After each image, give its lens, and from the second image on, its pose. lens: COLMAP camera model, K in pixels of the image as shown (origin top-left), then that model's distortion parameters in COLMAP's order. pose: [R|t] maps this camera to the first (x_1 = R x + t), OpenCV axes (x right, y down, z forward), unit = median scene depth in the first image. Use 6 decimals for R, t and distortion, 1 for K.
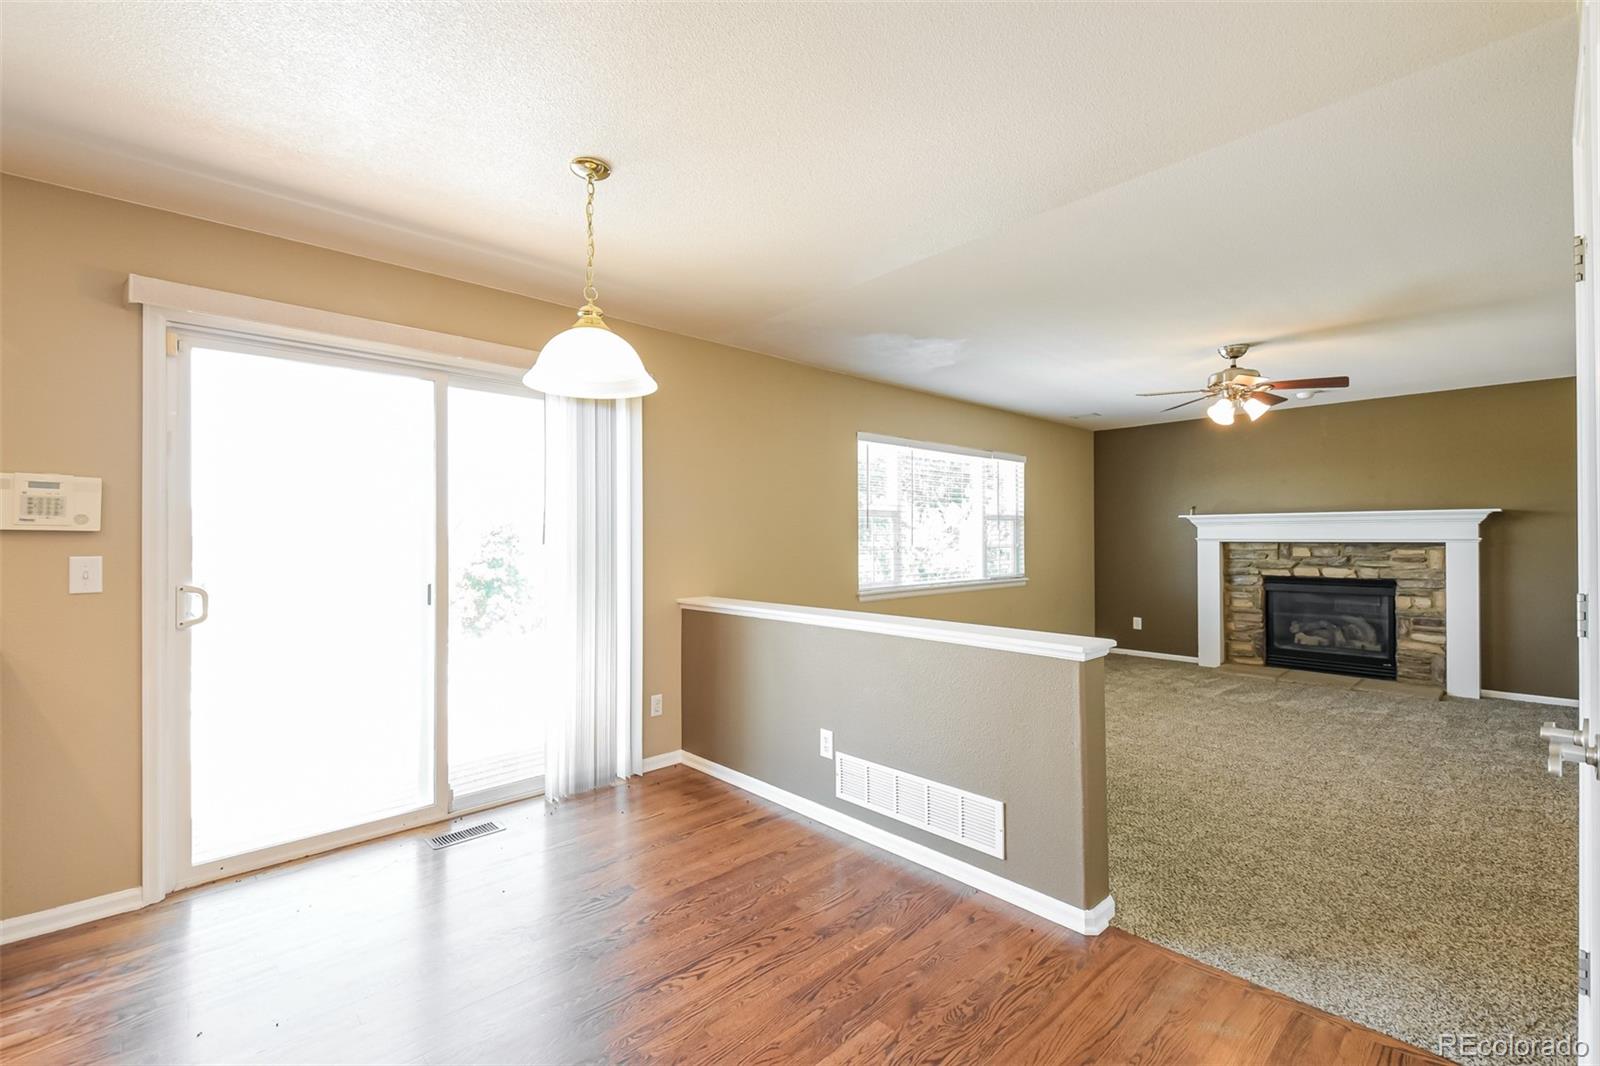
lens RADIAL K [[696.8, 0, 783.7], [0, 696.8, 536.1], [0, 0, 1]] dist [0.012525, -0.006507]
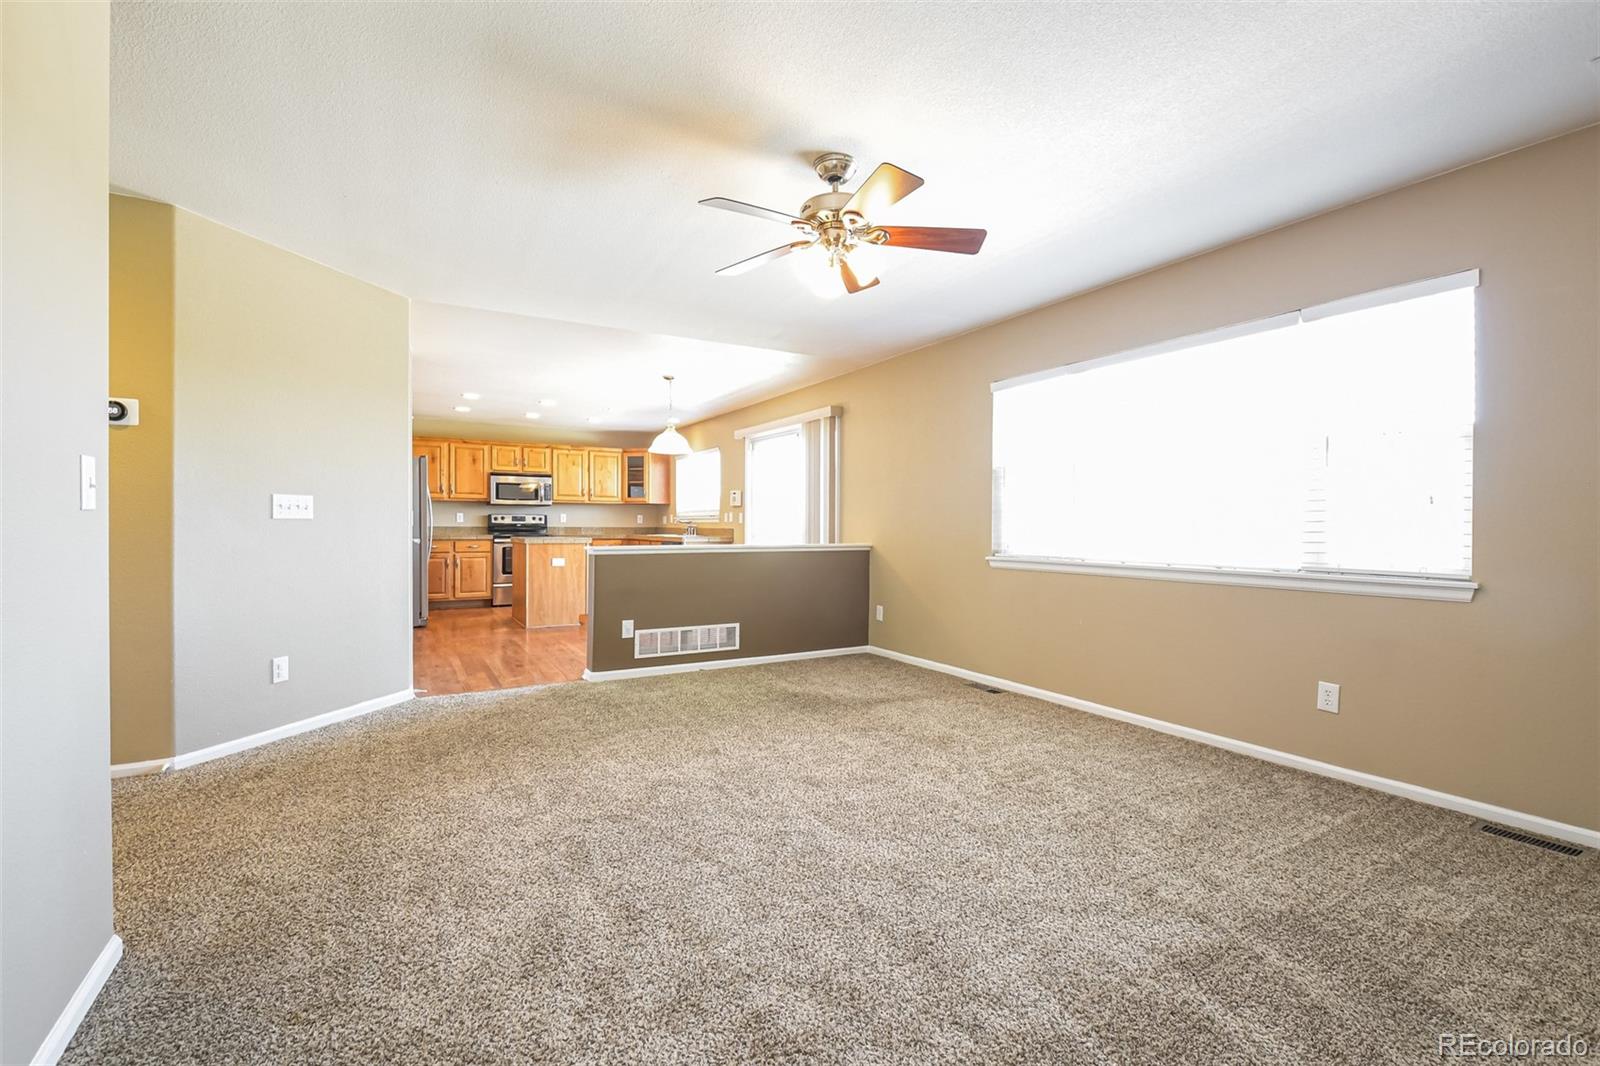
lens RADIAL K [[696.8, 0, 803.0], [0, 696.8, 531.7], [0, 0, 1]] dist [0.012525, -0.006507]
pose [[-0.220659, 0.010512, -0.975294, 0.933679], [-0.003692, 0.999926, 0.011613, 0.032323], [0.975344, 0.006163, -0.220604, 0.833132]]
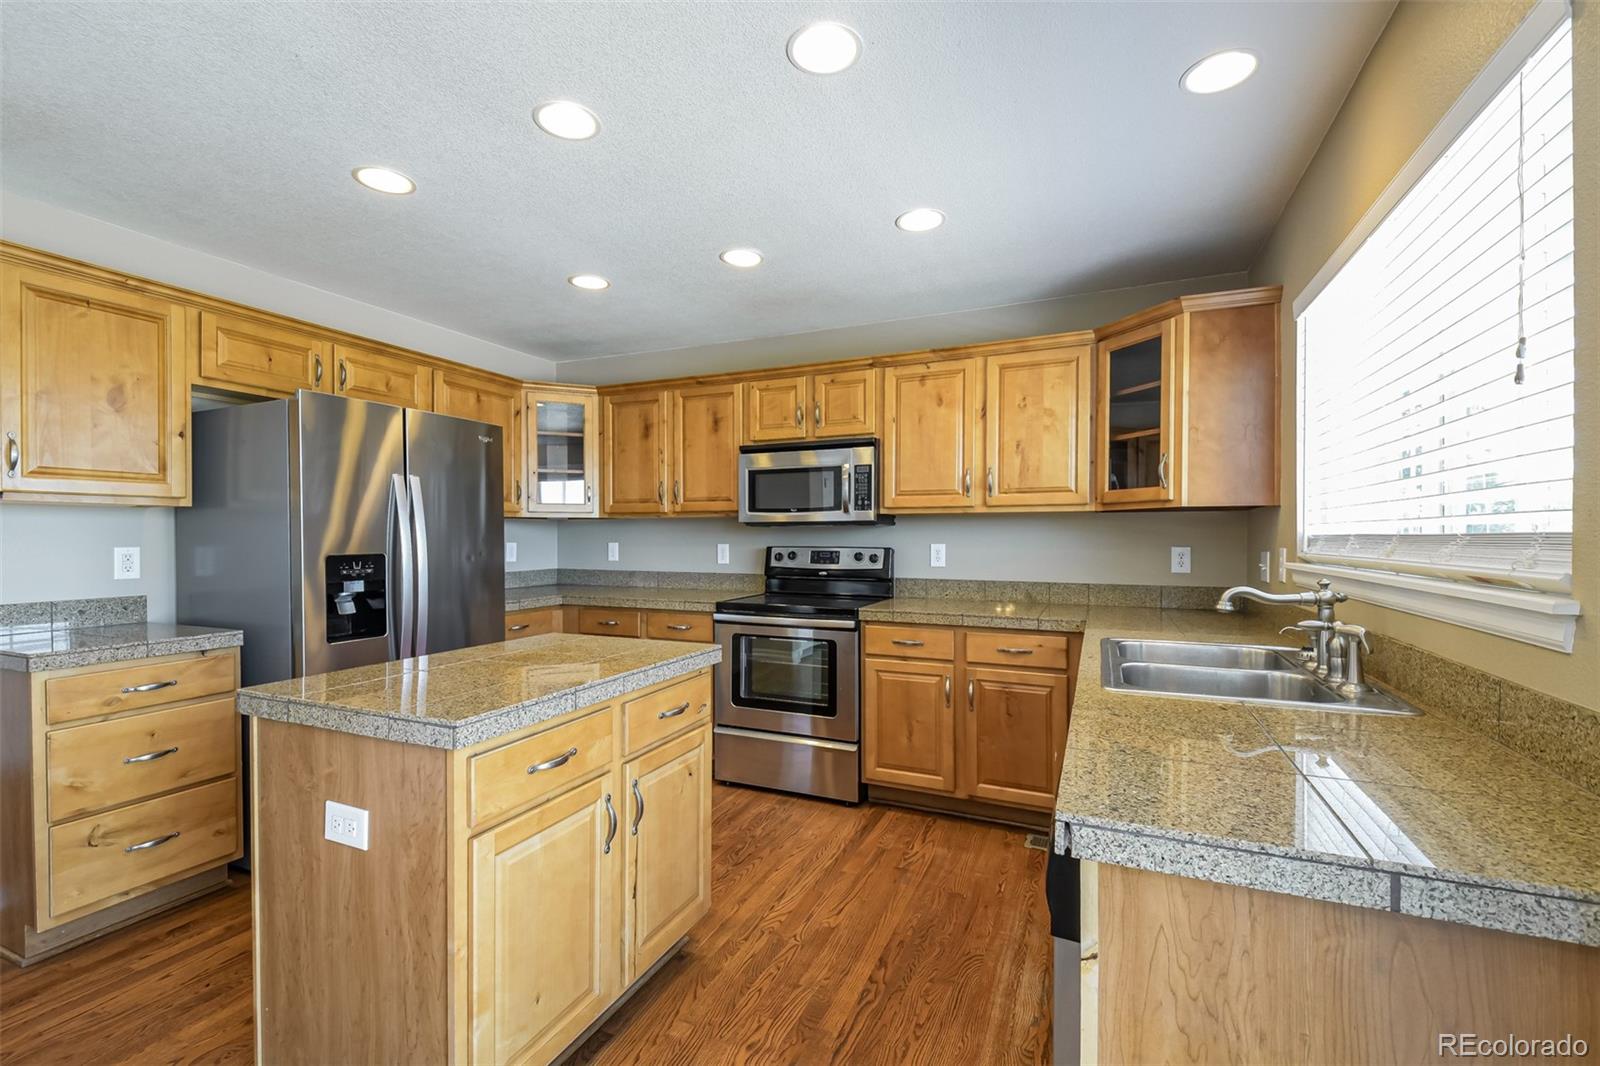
lens RADIAL K [[696.8, 0, 765.0], [0, 696.8, 540.1], [0, 0, 1]] dist [0.012525, -0.006507]
pose [[-0.929222, 0.005643, -0.369480, -0.233982], [0.002763, 0.999962, 0.008322, 0.001285], [0.369513, 0.006712, -0.929201, 0.410935]]
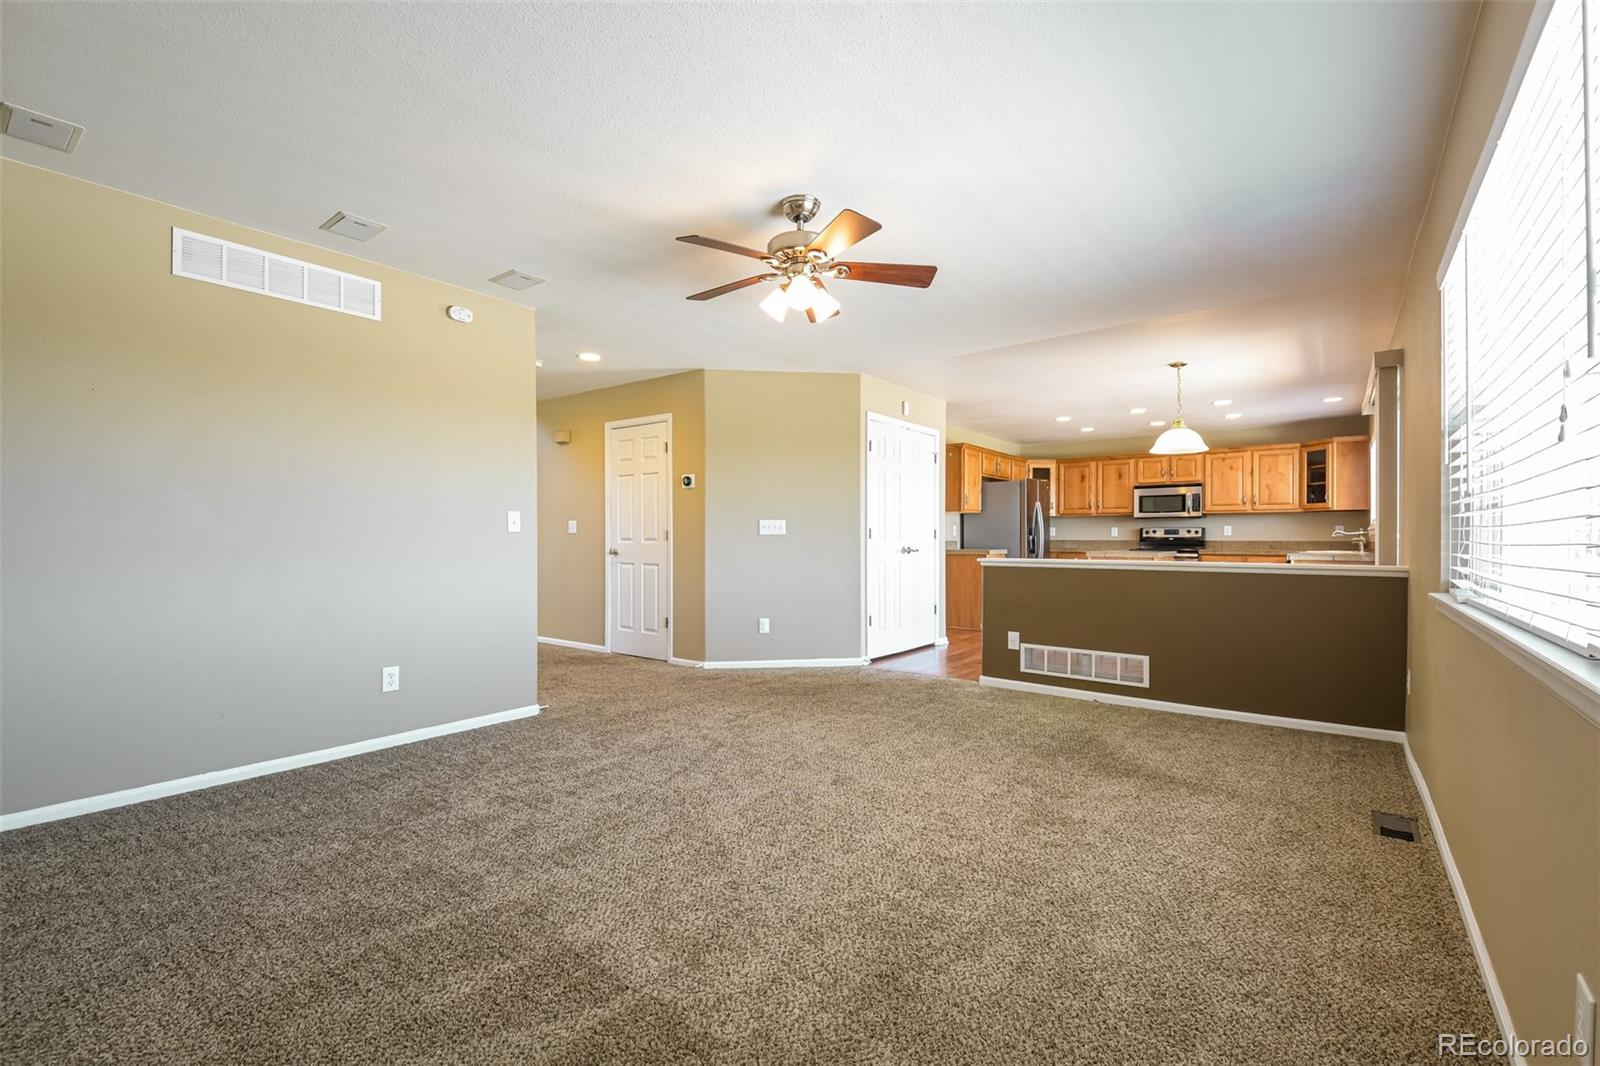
lens RADIAL K [[696.8, 0, 779.9], [0, 696.8, 535.4], [0, 0, 1]] dist [0.012525, -0.006507]
pose [[-0.989147, 0.001333, -0.146920, 0.571708], [0.001690, 0.999996, -0.002305, 0.033339], [0.146917, -0.002528, -0.989146, 1.240326]]
